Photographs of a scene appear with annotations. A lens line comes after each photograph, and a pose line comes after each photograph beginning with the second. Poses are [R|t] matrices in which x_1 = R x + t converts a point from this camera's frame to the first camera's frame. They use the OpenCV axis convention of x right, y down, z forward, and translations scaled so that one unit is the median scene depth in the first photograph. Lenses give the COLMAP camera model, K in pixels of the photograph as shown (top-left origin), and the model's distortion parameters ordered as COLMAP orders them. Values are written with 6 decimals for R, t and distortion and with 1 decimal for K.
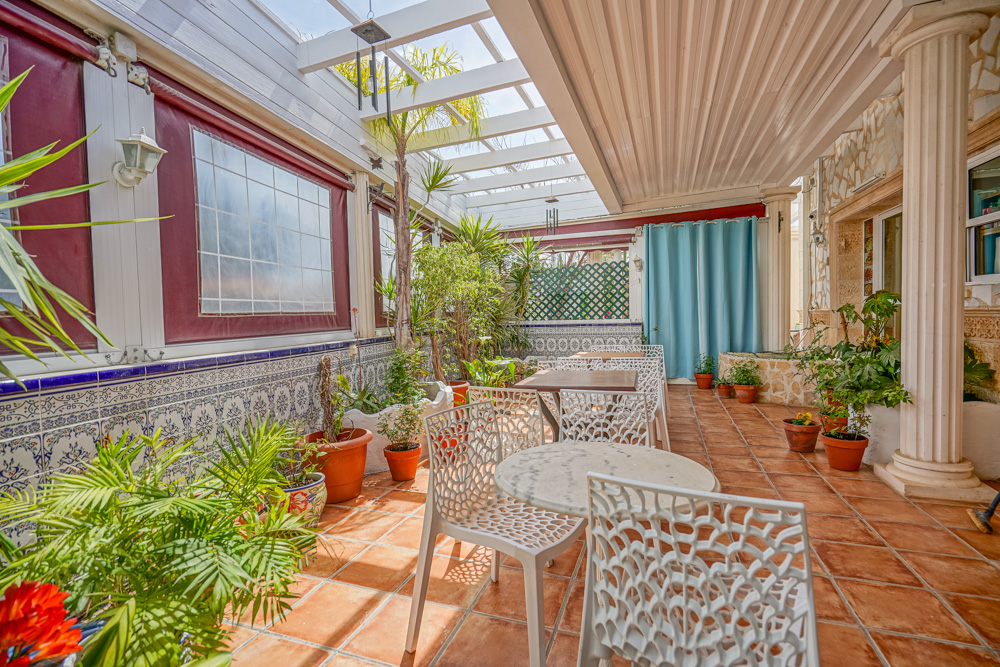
lens RADIAL K [[439.1, 0, 500.0], [0, 439.1, 333.5], [0, 0, 1]] dist [-0.000187, -0.000067]
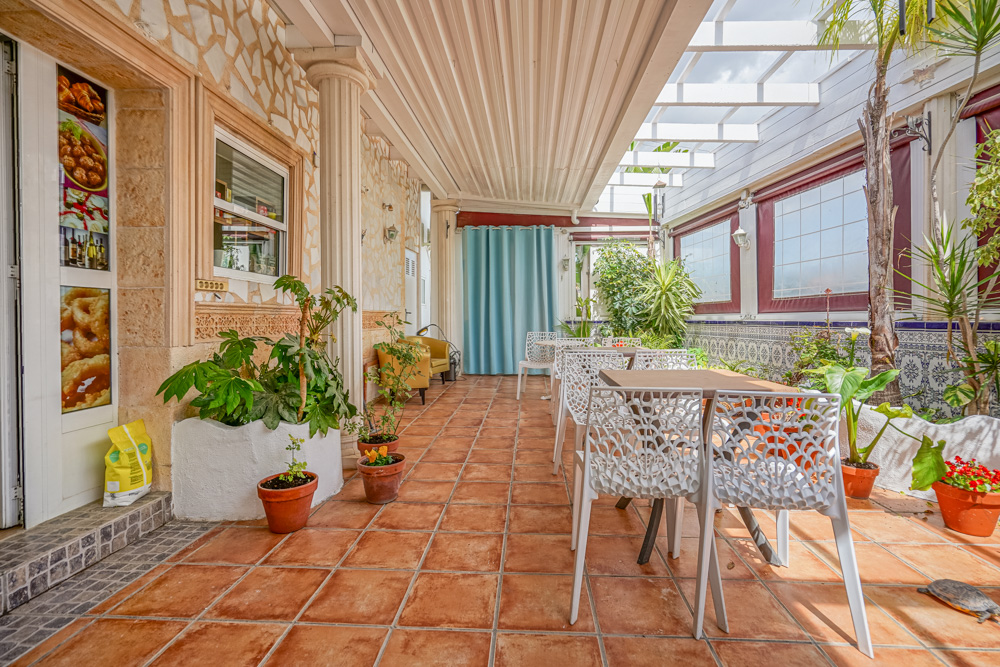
lens RADIAL K [[484.6, 0, 501.1], [0, 484.6, 320.3], [0, 0, 1]] dist [-0.001319, -0.000604]
pose [[-0.954781, 0.034805, -0.295266, 0.917909], [0.020436, 0.998458, 0.051613, -0.071239], [0.296608, 0.043246, -0.954020, 2.259654]]
